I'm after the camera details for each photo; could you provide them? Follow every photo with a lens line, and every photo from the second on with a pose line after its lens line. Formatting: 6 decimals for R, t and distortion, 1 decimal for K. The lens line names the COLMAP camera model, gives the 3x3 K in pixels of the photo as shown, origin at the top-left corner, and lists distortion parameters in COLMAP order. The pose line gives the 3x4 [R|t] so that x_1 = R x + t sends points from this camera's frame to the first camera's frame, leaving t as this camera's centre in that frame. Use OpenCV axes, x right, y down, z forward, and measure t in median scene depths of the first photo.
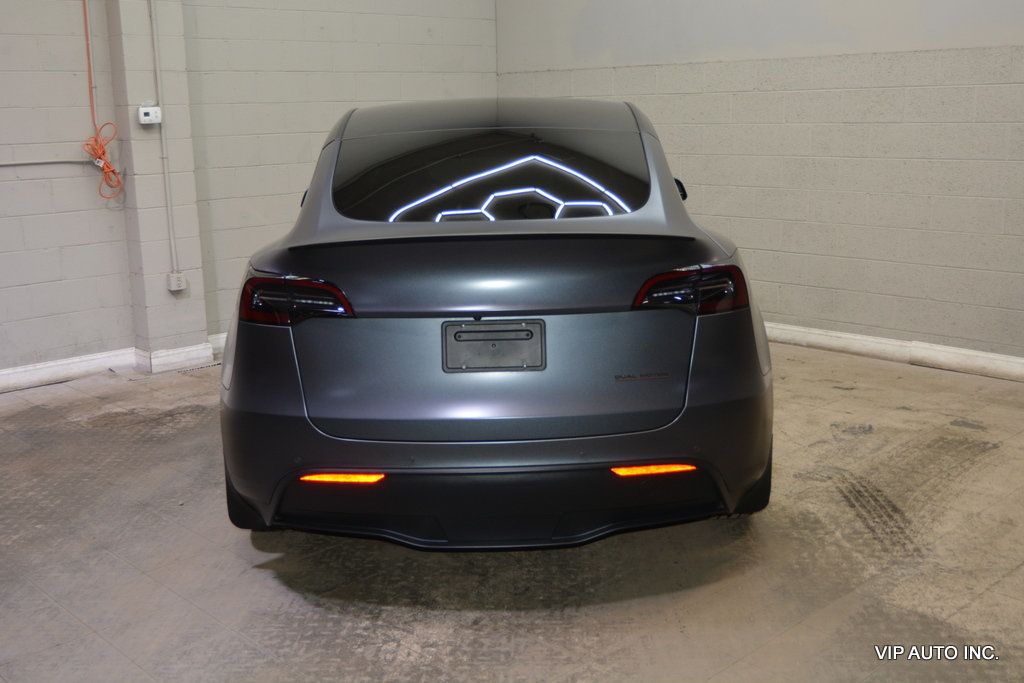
lens RADIAL K [[1104.2, 0, 505.2], [0, 1104.2, 333.9], [0, 0, 1]] dist [-0.006993, 0.000000]
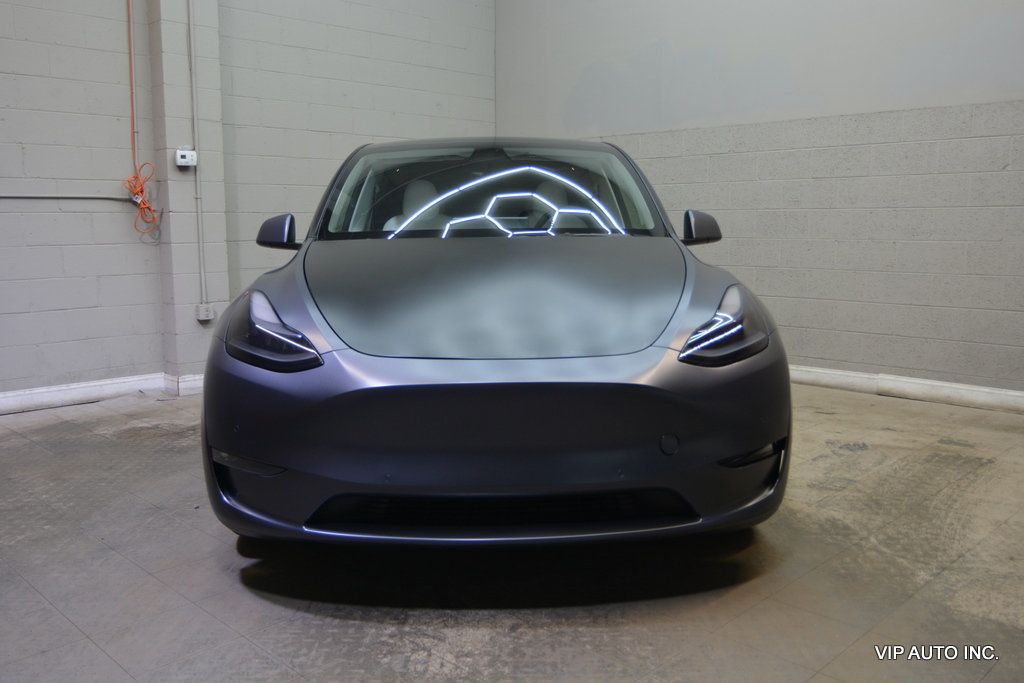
lens RADIAL K [[884.8, 0, 502.5], [0, 884.8, 332.9], [0, 0, 1]] dist [-0.026900, 0.023576]
pose [[0.999502, 0.014830, 0.027844, -0.031870], [-0.012632, 0.996911, -0.077514, 0.040412], [-0.028907, 0.077124, 0.996602, 0.139887]]
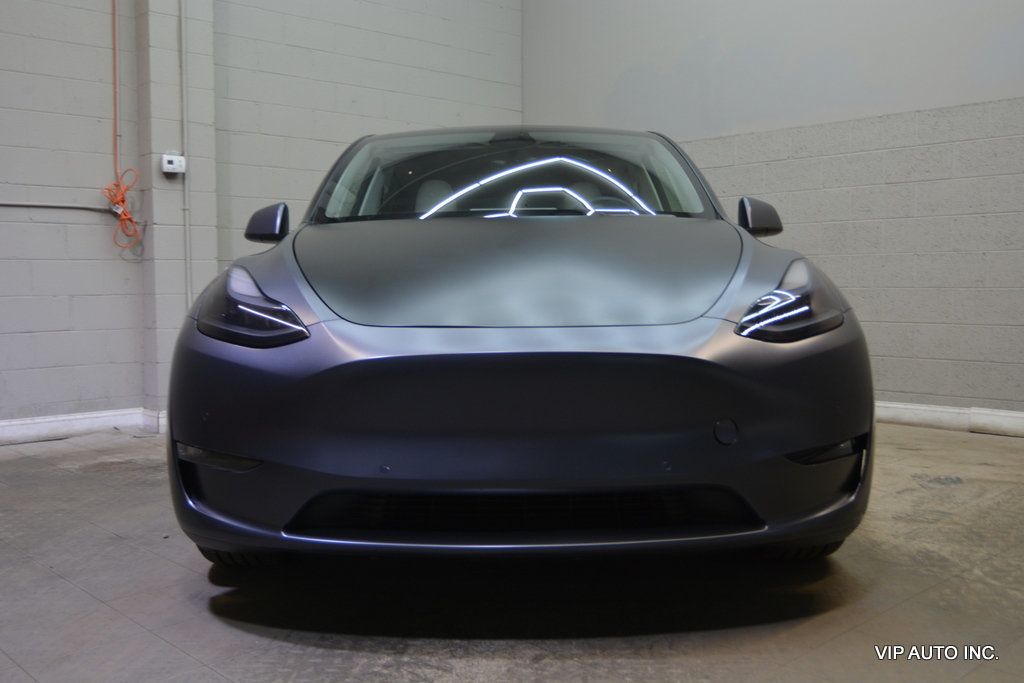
lens RADIAL K [[986.8, 0, 505.2], [0, 986.8, 331.1], [0, 0, 1]] dist [-0.008888, 0.000000]
pose [[0.999879, 0.015303, -0.002767, -0.026239], [-0.015544, 0.988585, -0.149861, 0.077119], [0.000442, 0.149886, 0.988703, 0.170805]]
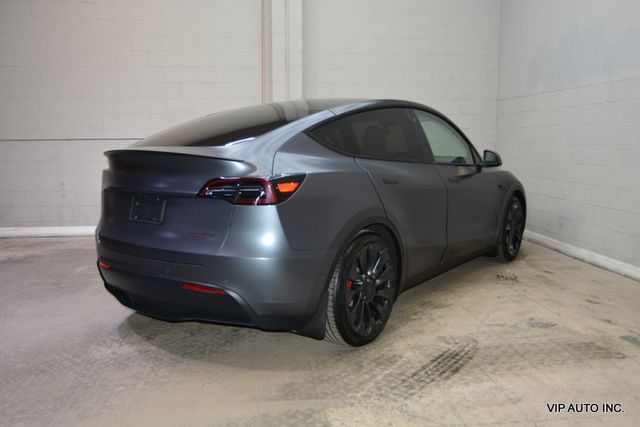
lens RADIAL K [[533.0, 0, 310.0], [0, 533.0, 214.9], [0, 0, 1]] dist [-0.014626, 0.014417]
pose [[0.791912, 0.107550, -0.601089, 0.402633], [-0.138306, 0.990377, -0.005010, -0.007962], [0.594766, 0.087102, 0.799166, 0.212161]]
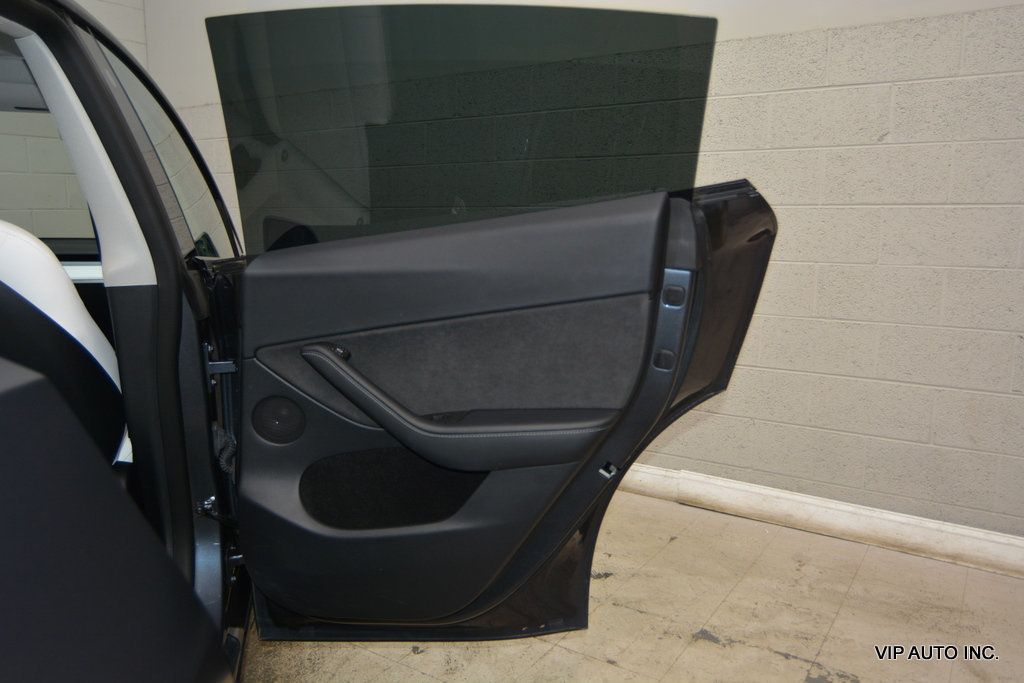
lens RADIAL K [[786.9, 0, 501.8], [0, 786.9, 337.8], [0, 0, 1]] dist [-0.015838, 0.015617]
pose [[0.974783, -0.012780, 0.222786, 0.157745], [0.023292, 0.998732, -0.044624, -0.059471], [-0.221934, 0.048688, 0.973845, 0.564722]]
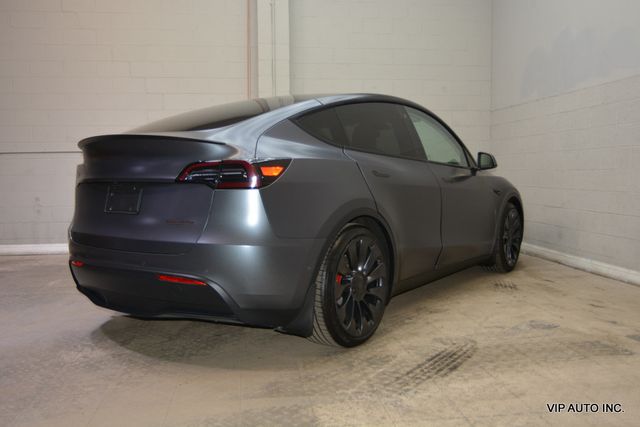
lens RADIAL K [[553.0, 0, 308.2], [0, 553.0, 219.6], [0, 0, 1]] dist [-0.026900, 0.023576]
pose [[0.801157, 0.068835, -0.594483, 0.402008], [-0.130330, 0.989589, -0.061057, 0.030111], [0.584091, 0.126395, 0.801787, 0.228020]]
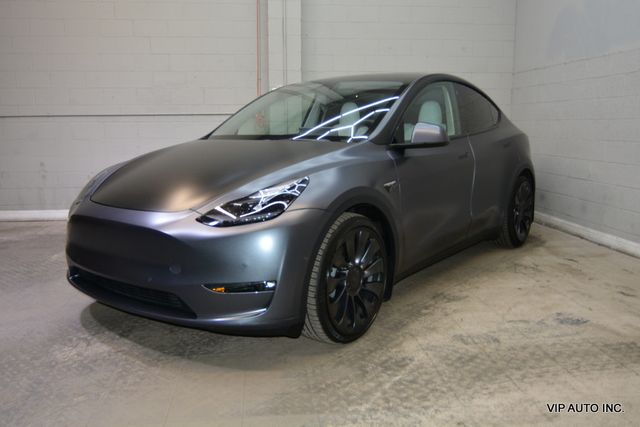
lens RADIAL K [[533.0, 0, 308.2], [0, 533.0, 224.4], [0, 0, 1]] dist [-0.014626, 0.014417]
pose [[0.787296, 0.134810, -0.601657, 0.362196], [-0.138824, 0.989507, 0.040056, -0.003739], [0.600743, 0.051988, 0.797750, 0.275625]]
